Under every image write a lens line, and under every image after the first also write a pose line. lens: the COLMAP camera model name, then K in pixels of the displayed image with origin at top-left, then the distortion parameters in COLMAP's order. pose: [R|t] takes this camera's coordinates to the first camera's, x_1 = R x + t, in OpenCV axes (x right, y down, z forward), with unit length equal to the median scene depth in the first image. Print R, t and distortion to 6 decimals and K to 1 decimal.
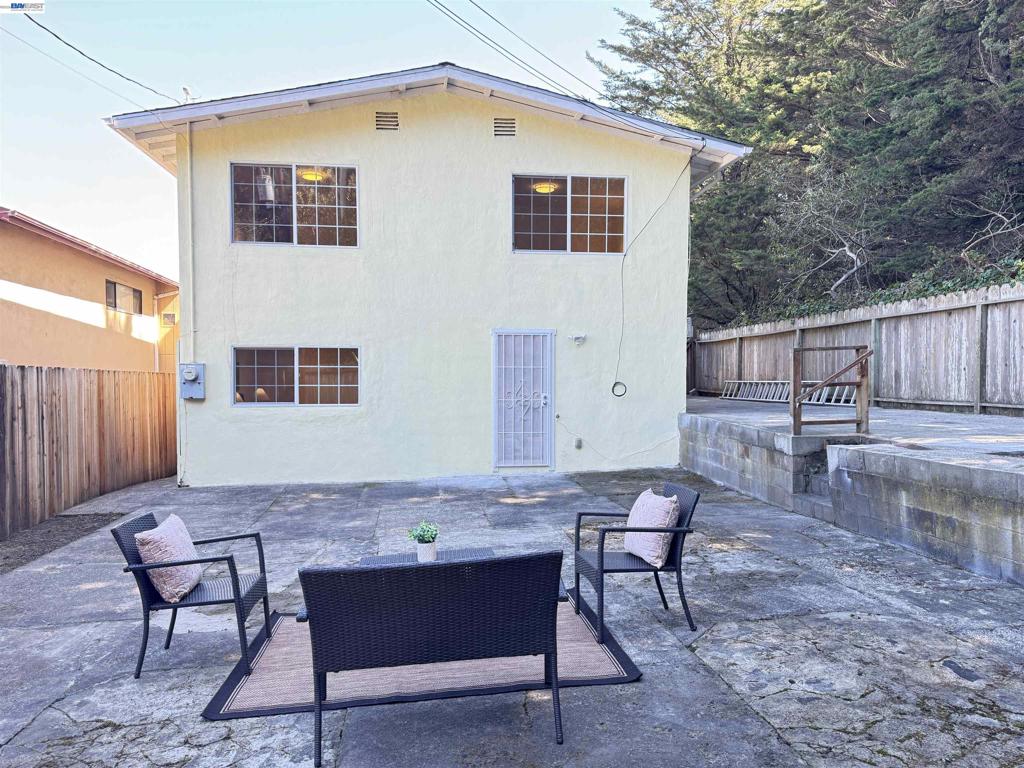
lens RADIAL K [[718.0, 0, 512.0], [0, 718.0, 384.0], [0, 0, 1]] dist [0.113074, -0.157913]
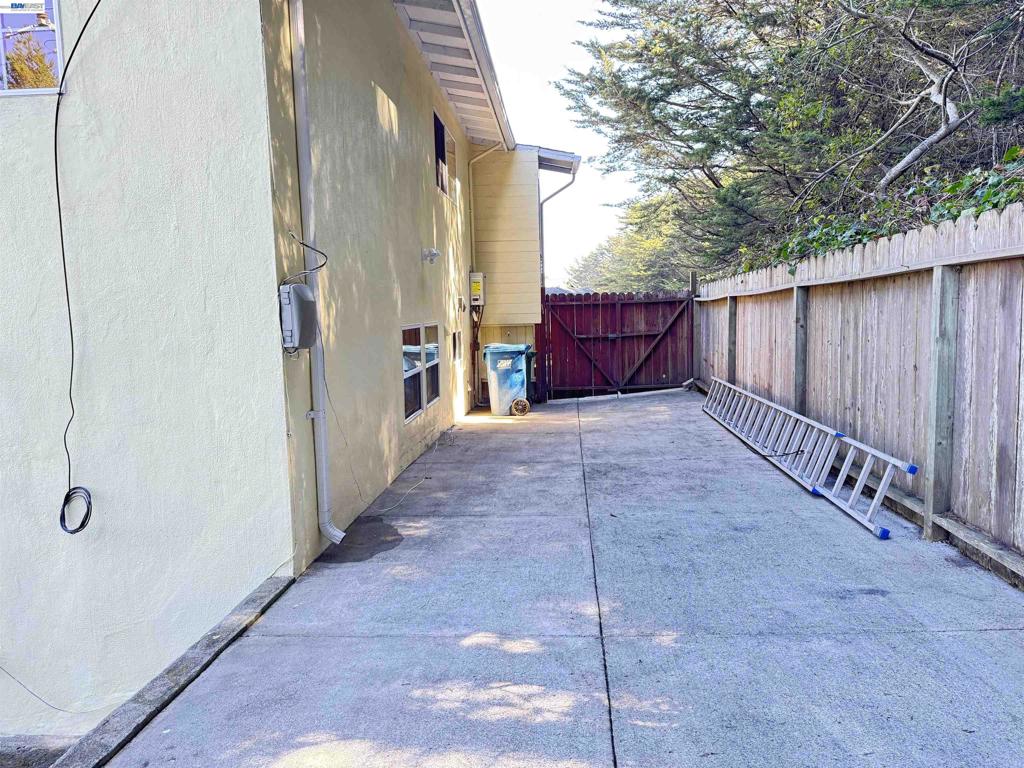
lens RADIAL K [[718.0, 0, 512.0], [0, 718.0, 384.0], [0, 0, 1]] dist [0.113074, -0.157913]
pose [[0.980524, -0.005132, -0.196330, 0.420242], [0.021425, 0.996488, 0.080954, -0.075611], [0.195225, -0.083584, 0.977190, 0.730925]]
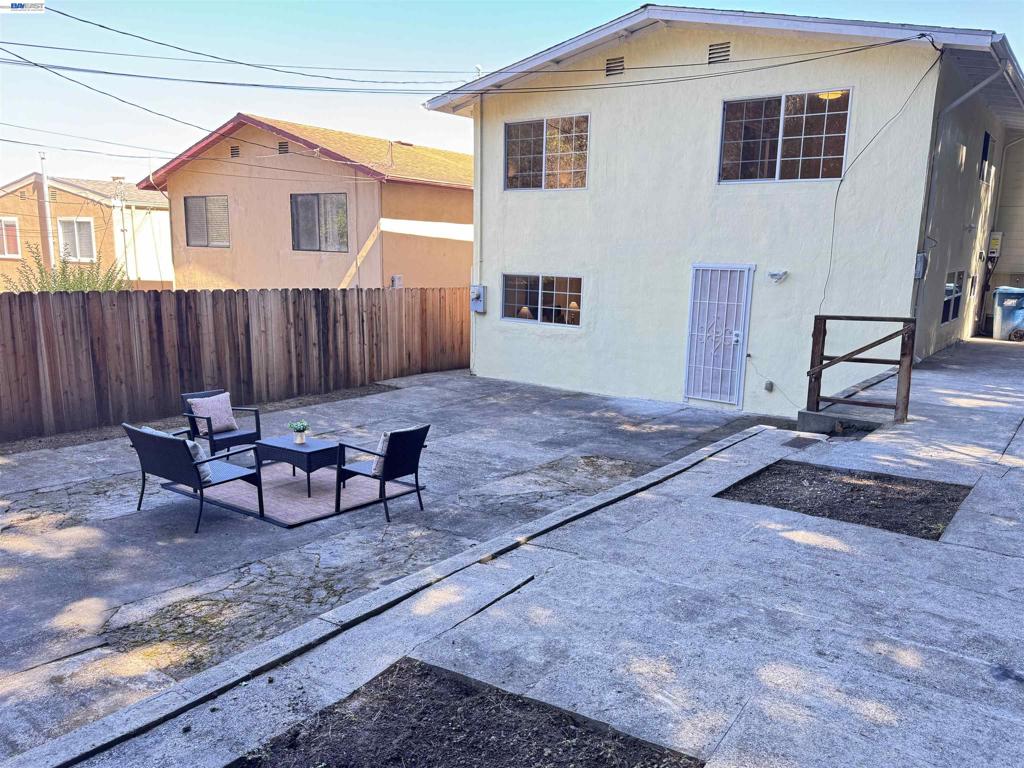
lens RADIAL K [[761.2, 0, 512.0], [0, 761.2, 384.0], [0, 0, 1]] dist [0.101860, -0.158285]
pose [[0.712018, 0.140717, -0.687917, 0.561316], [-0.035019, 0.985610, 0.165366, -0.078485], [0.701288, -0.093654, 0.706700, 0.039222]]
